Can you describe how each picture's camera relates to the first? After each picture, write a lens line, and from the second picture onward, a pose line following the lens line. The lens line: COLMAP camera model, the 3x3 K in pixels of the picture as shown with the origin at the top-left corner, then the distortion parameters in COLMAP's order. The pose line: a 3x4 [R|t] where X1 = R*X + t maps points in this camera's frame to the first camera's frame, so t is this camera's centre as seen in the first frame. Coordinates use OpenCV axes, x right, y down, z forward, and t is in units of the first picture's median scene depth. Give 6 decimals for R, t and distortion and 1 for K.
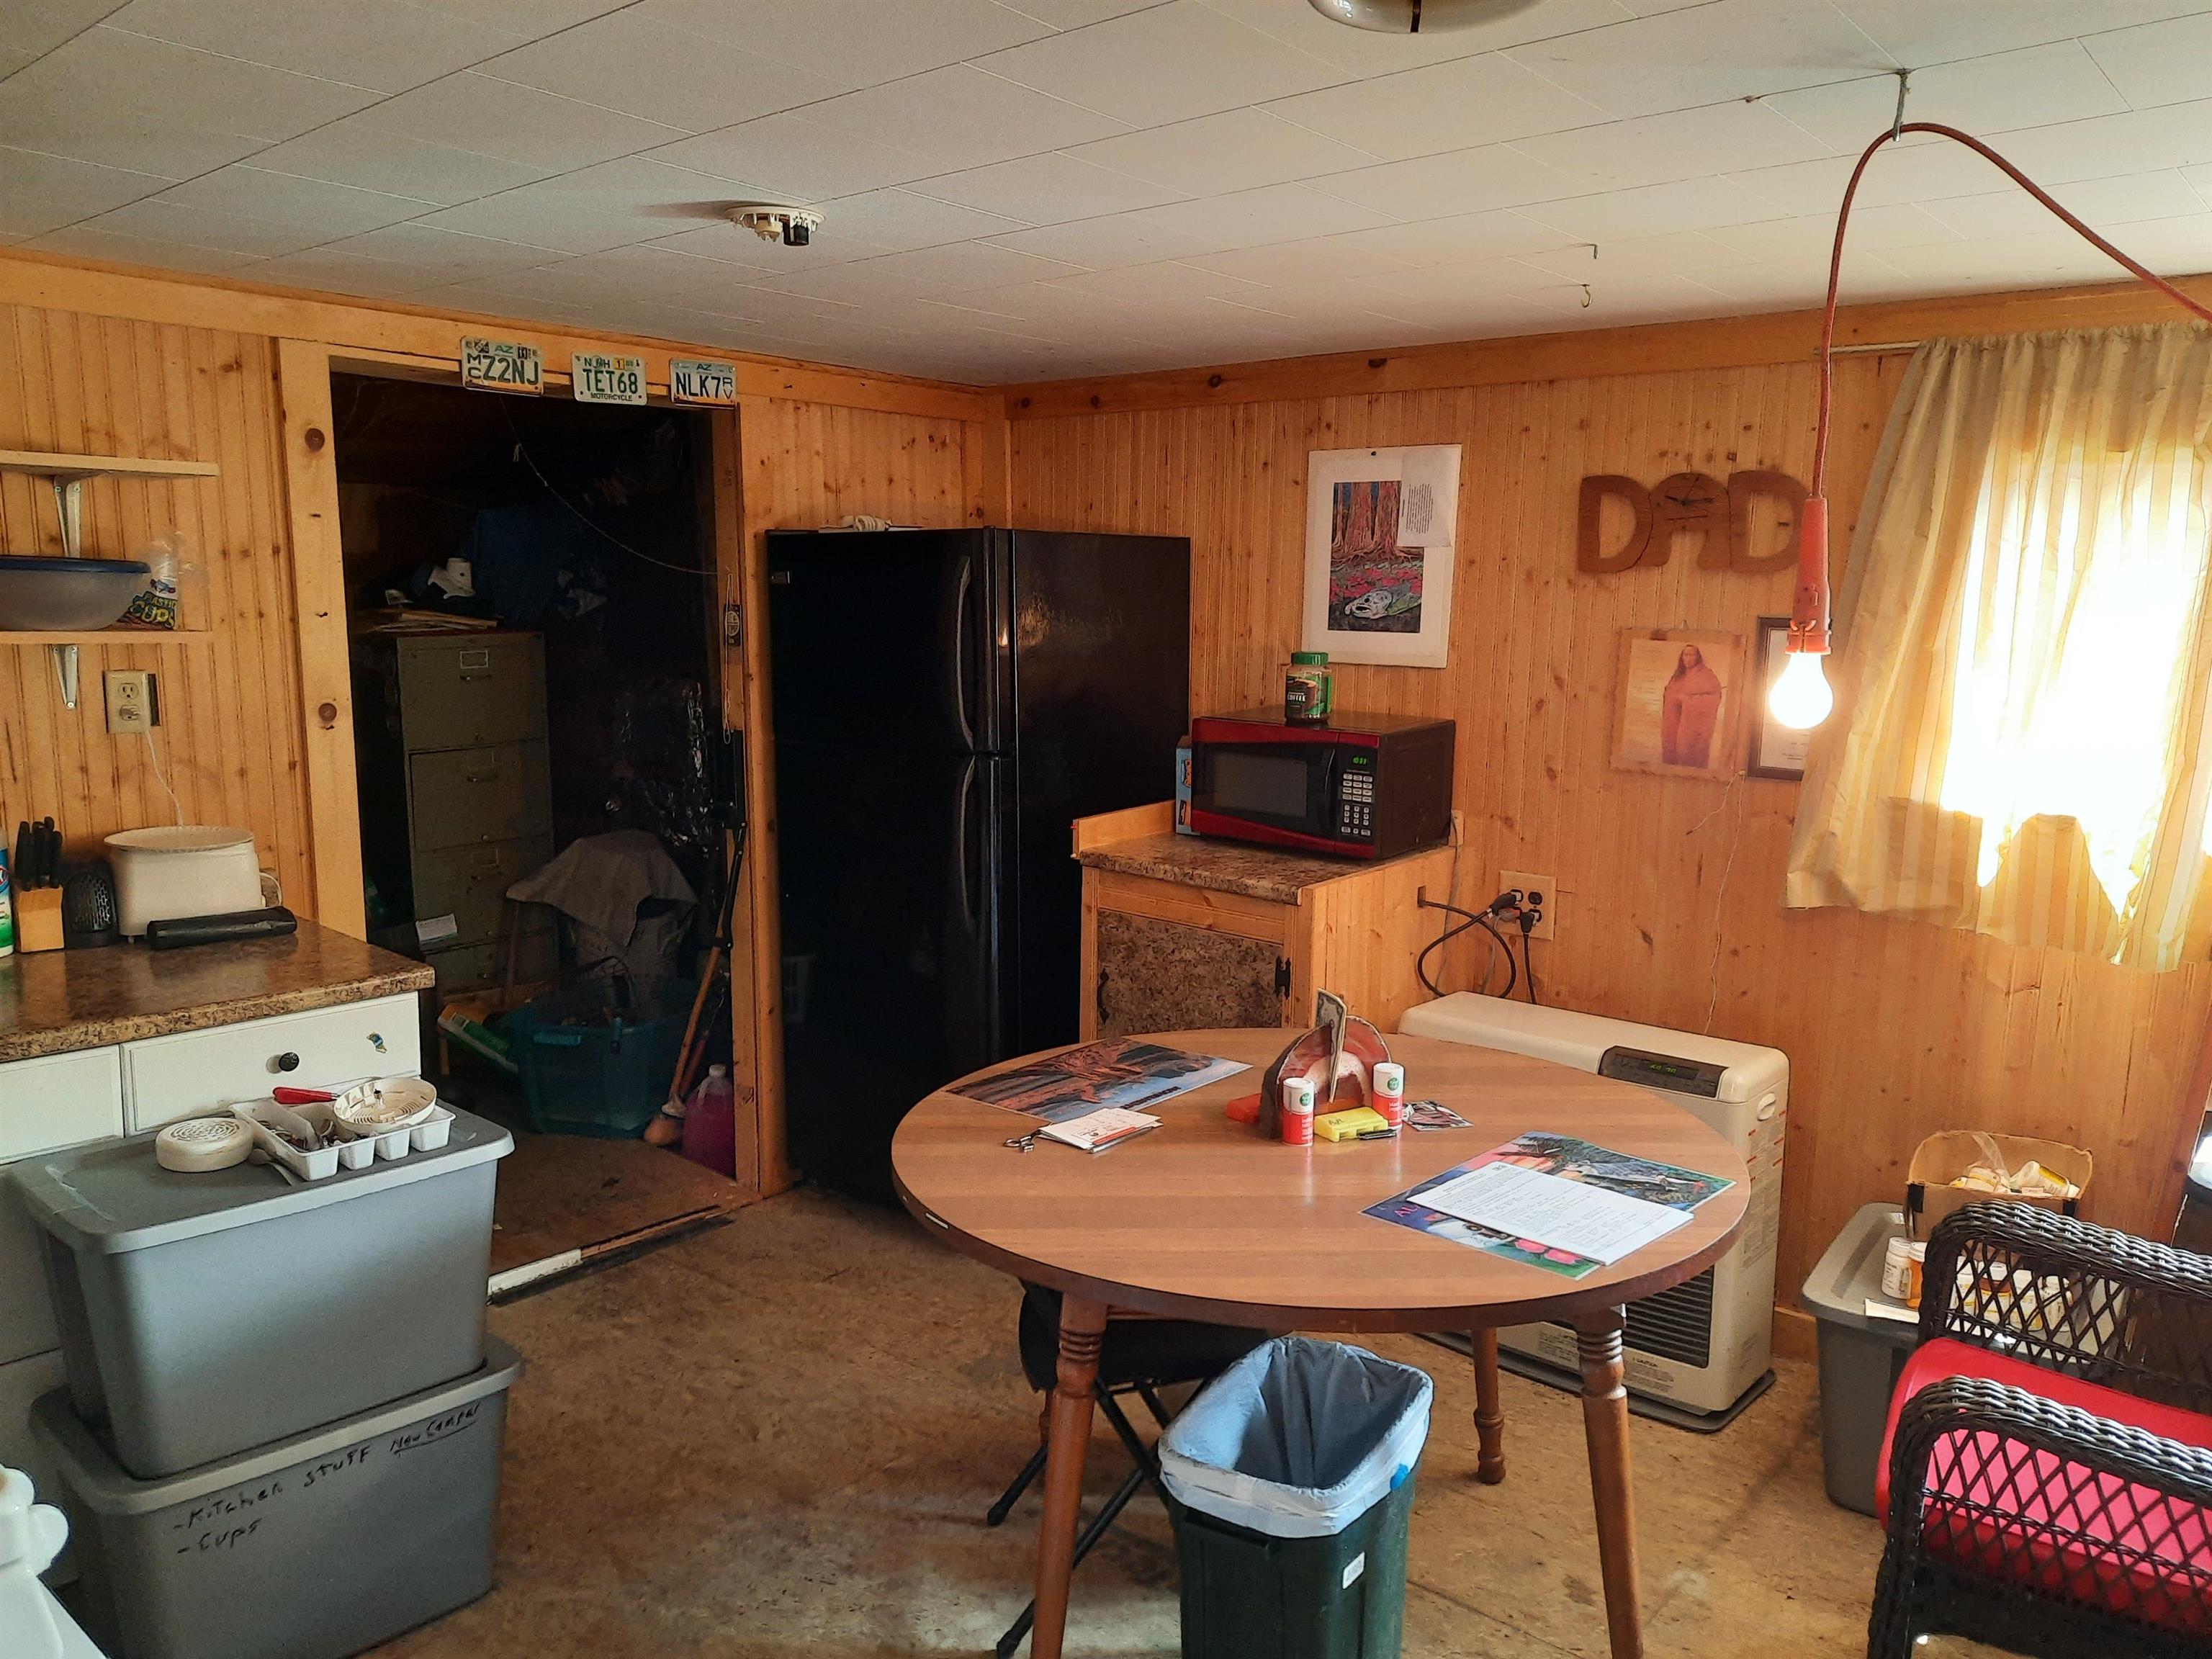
lens RADIAL K [[1641.1, 0, 1100.1], [0, 1641.1, 840.4], [0, 0, 1]] dist [0.056684, -0.059084]
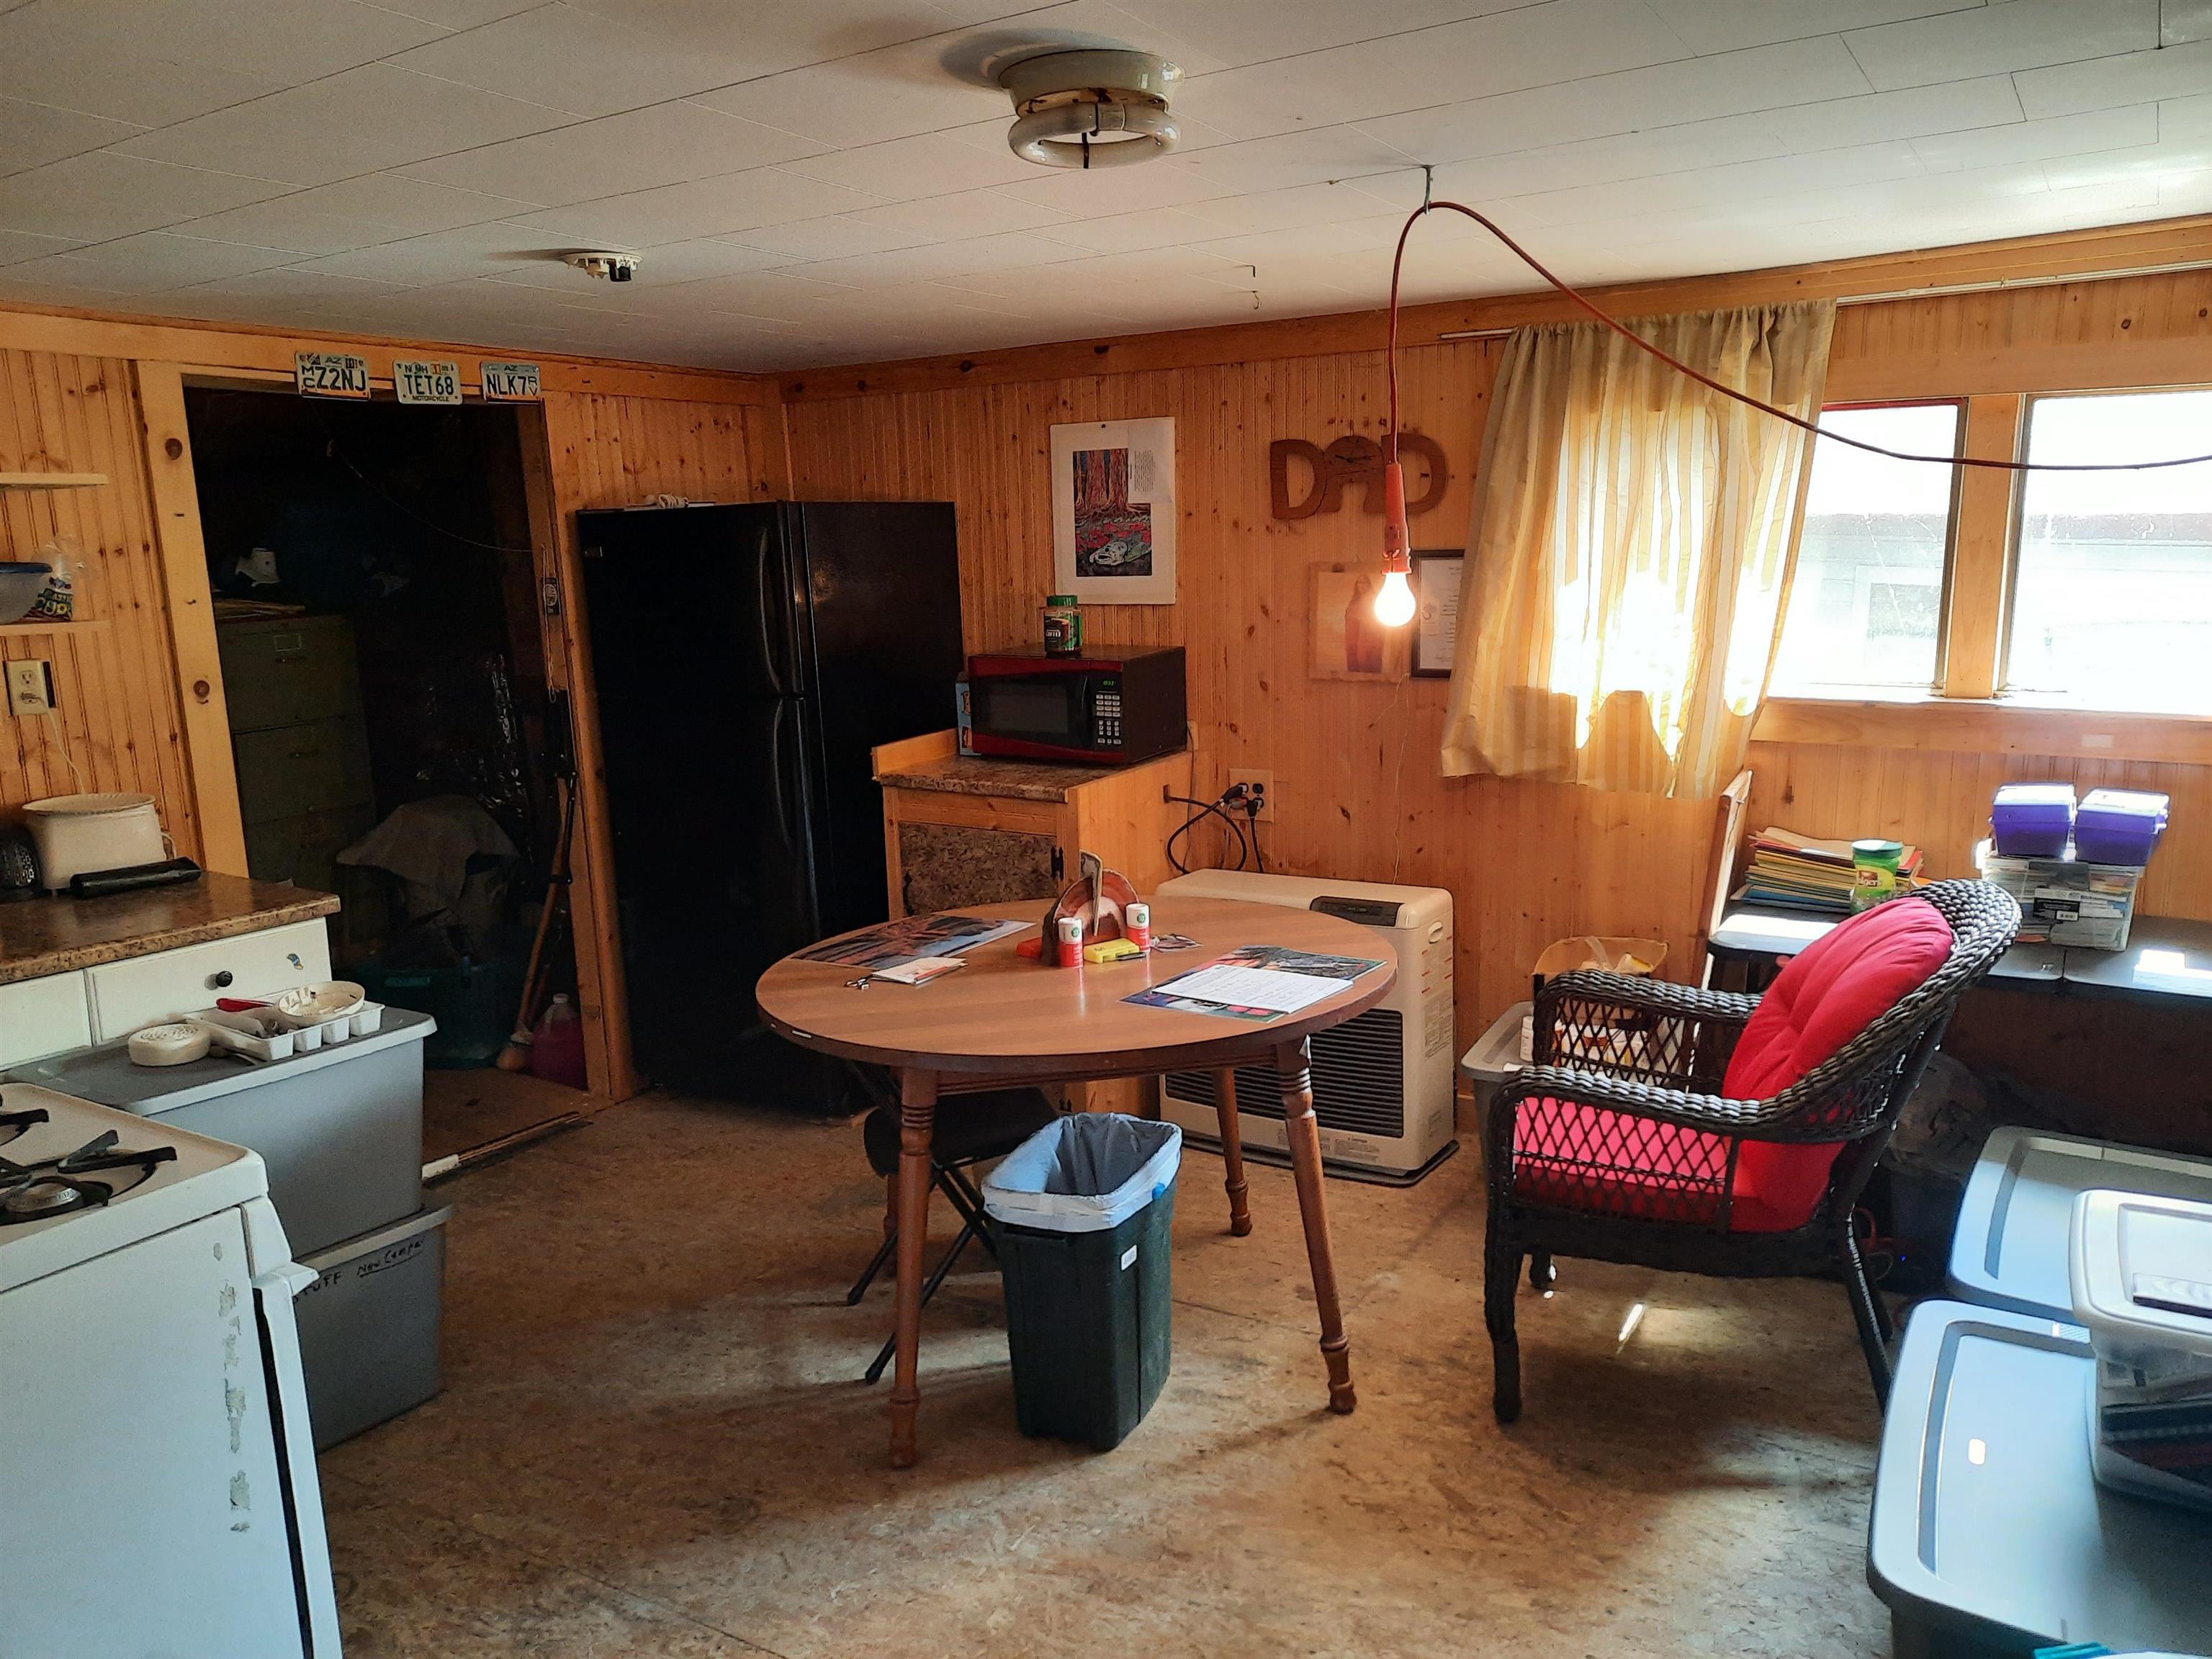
lens RADIAL K [[1641.1, 0, 1119.3], [0, 1641.1, 833.3], [0, 0, 1]] dist [0.056684, -0.059084]
pose [[0.987201, -0.069679, 0.143453, -0.017196], [0.066706, 0.997448, 0.025436, 0.035629], [-0.144859, -0.015541, 0.989330, -0.224798]]
